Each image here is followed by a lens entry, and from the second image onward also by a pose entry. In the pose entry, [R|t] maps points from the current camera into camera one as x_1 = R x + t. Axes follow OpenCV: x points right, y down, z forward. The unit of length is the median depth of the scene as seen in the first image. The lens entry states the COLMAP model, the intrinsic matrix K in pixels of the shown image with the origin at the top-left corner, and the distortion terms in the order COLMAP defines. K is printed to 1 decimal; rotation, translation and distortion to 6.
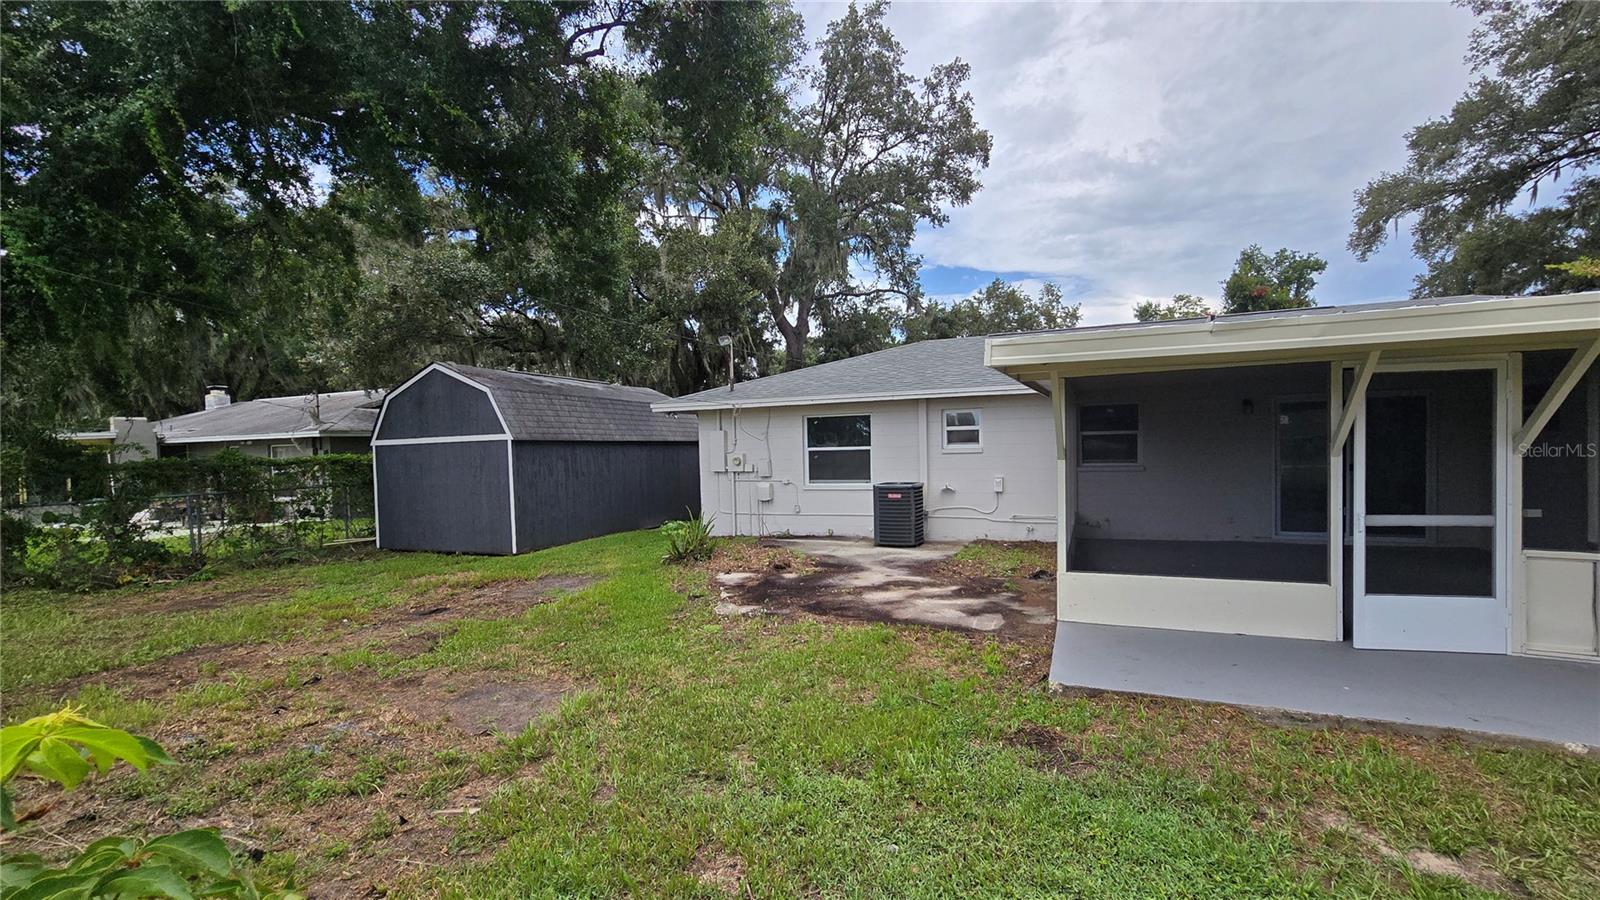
lens RADIAL K [[662.8, 0, 814.0], [0, 662.8, 472.4], [0, 0, 1]] dist [-0.003742, 0.000860]
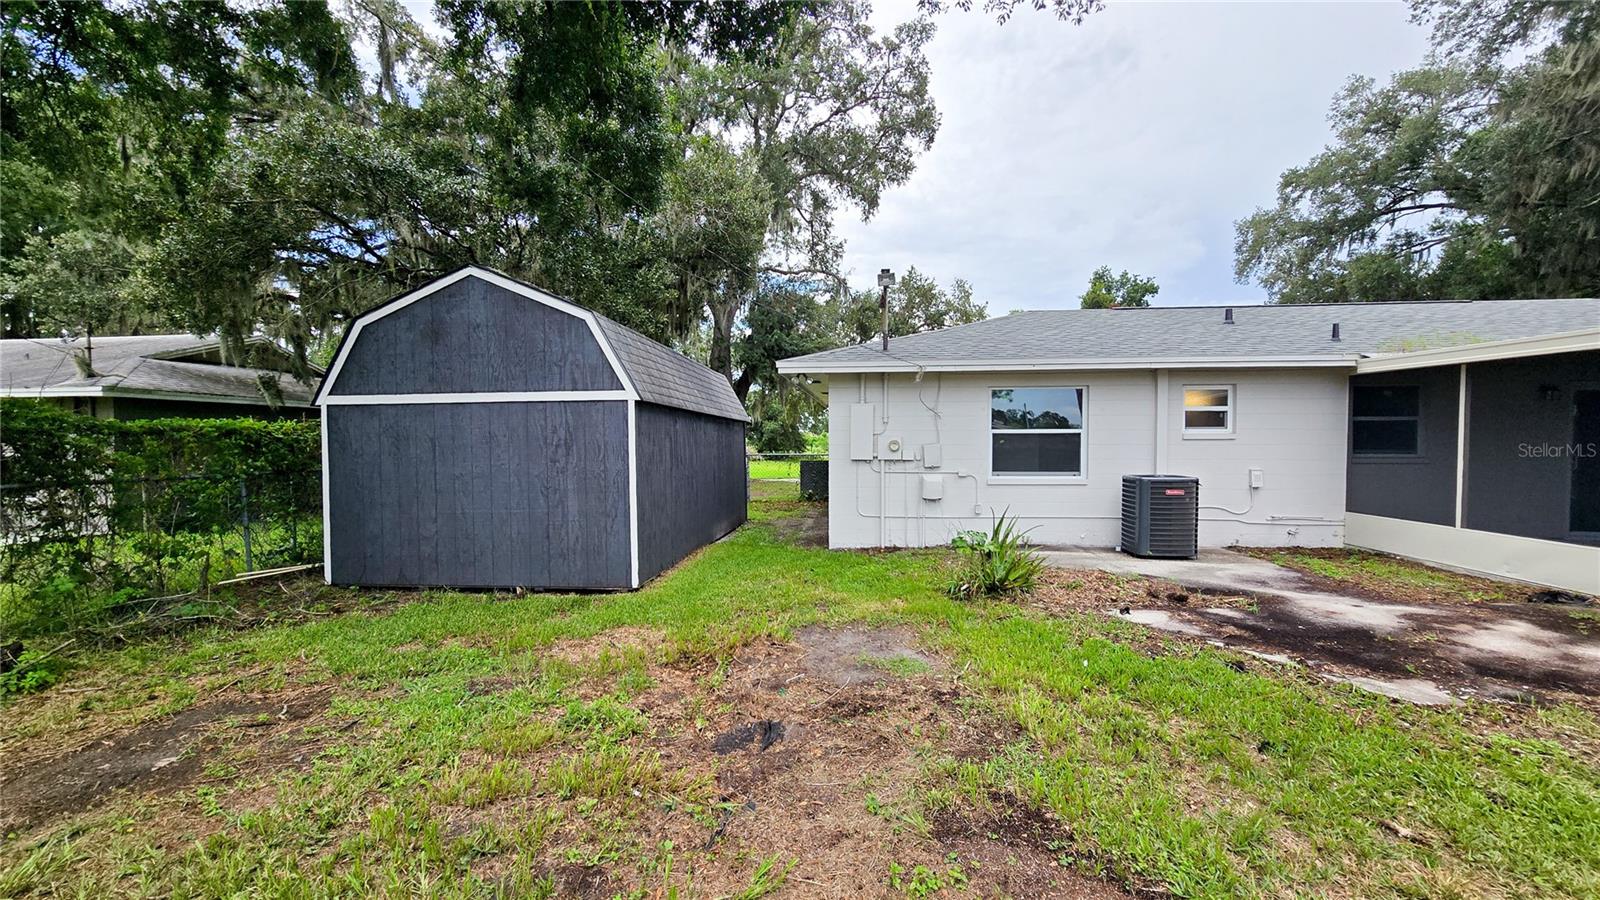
lens RADIAL K [[660.0, 0, 805.5], [0, 660.0, 462.2], [0, 0, 1]] dist [-0.006149, 0.000410]
pose [[0.957247, 0.012716, 0.288991, -0.519781], [-0.008914, 0.999856, -0.014469, 0.015949], [-0.289134, 0.011274, 0.957222, 0.406814]]
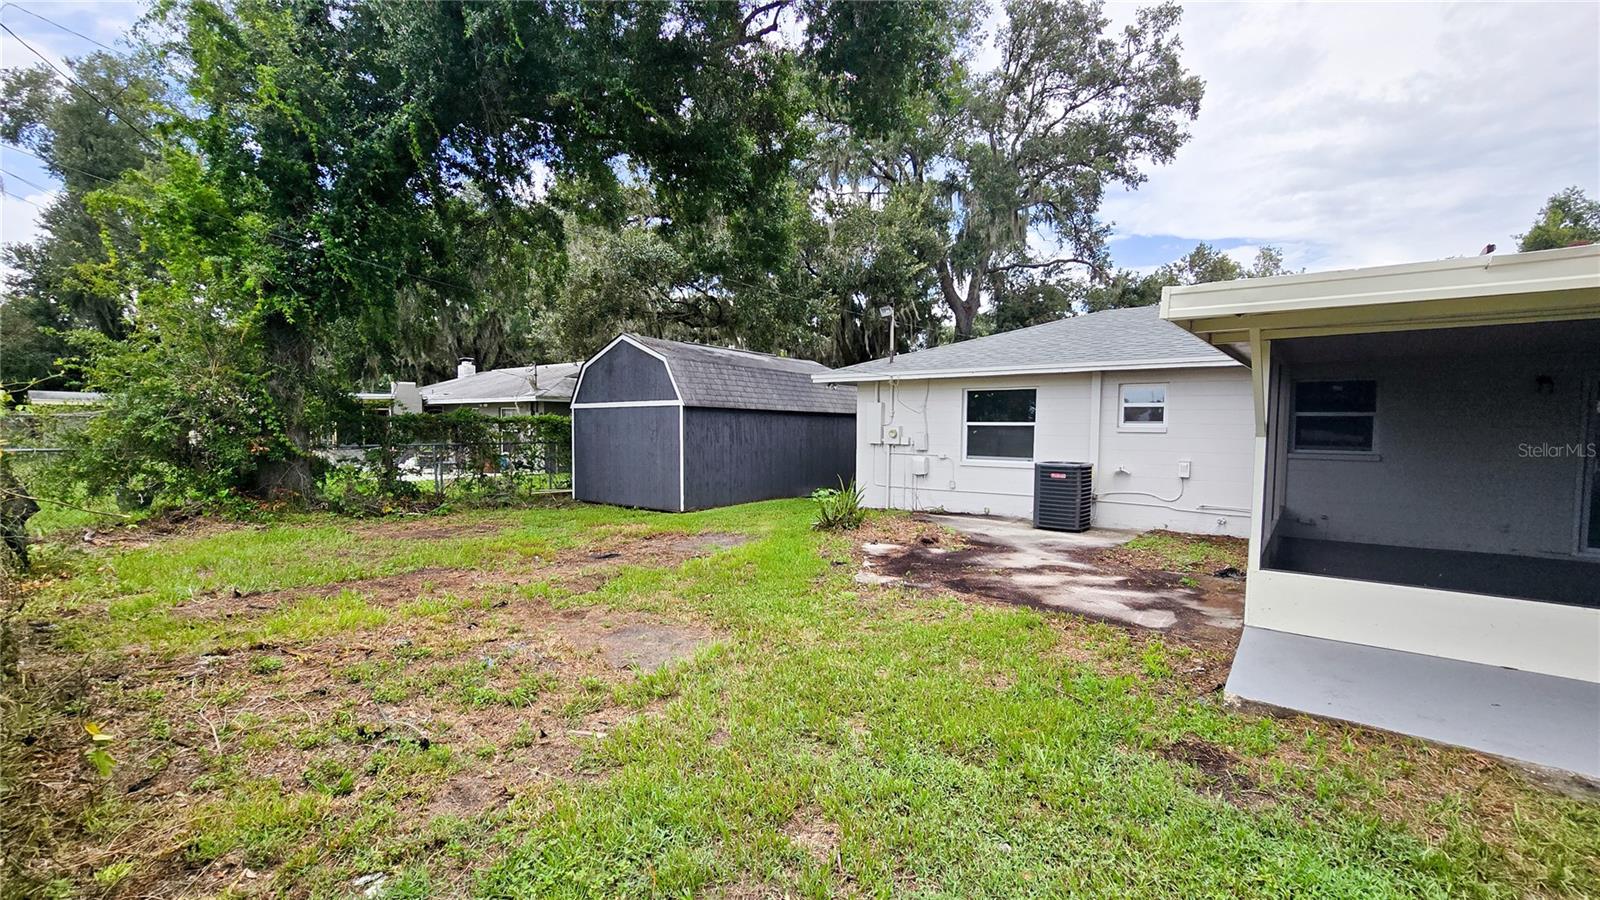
lens RADIAL K [[657.2, 0, 805.5], [0, 657.2, 460.5], [0, 0, 1]] dist [-0.001991, 0.000145]
pose [[0.964565, 0.046427, -0.259727, 0.017950], [-0.042467, 0.998880, 0.020841, 0.010229], [0.260404, -0.009072, 0.965457, 0.021220]]
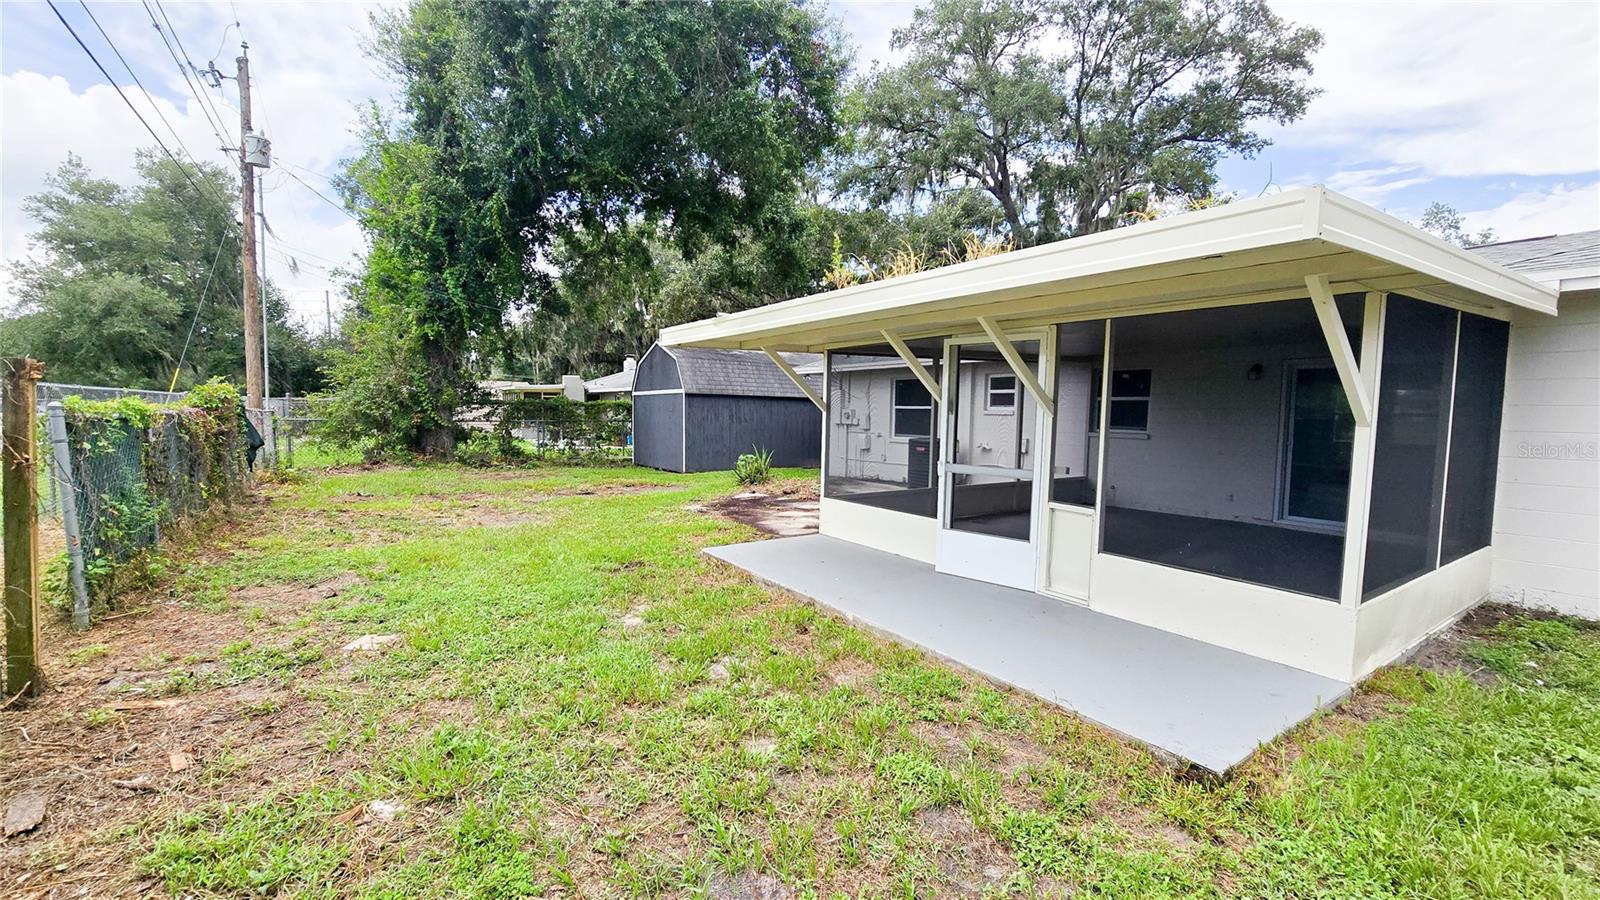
lens RADIAL K [[665.6, 0, 802.4], [0, 665.6, 456.1], [0, 0, 1]] dist [-0.001427, -0.000192]
pose [[0.838581, 0.073372, -0.539813, 0.585435], [-0.056576, 0.997260, 0.047661, 0.004585], [0.541831, -0.009427, 0.840435, -0.076808]]
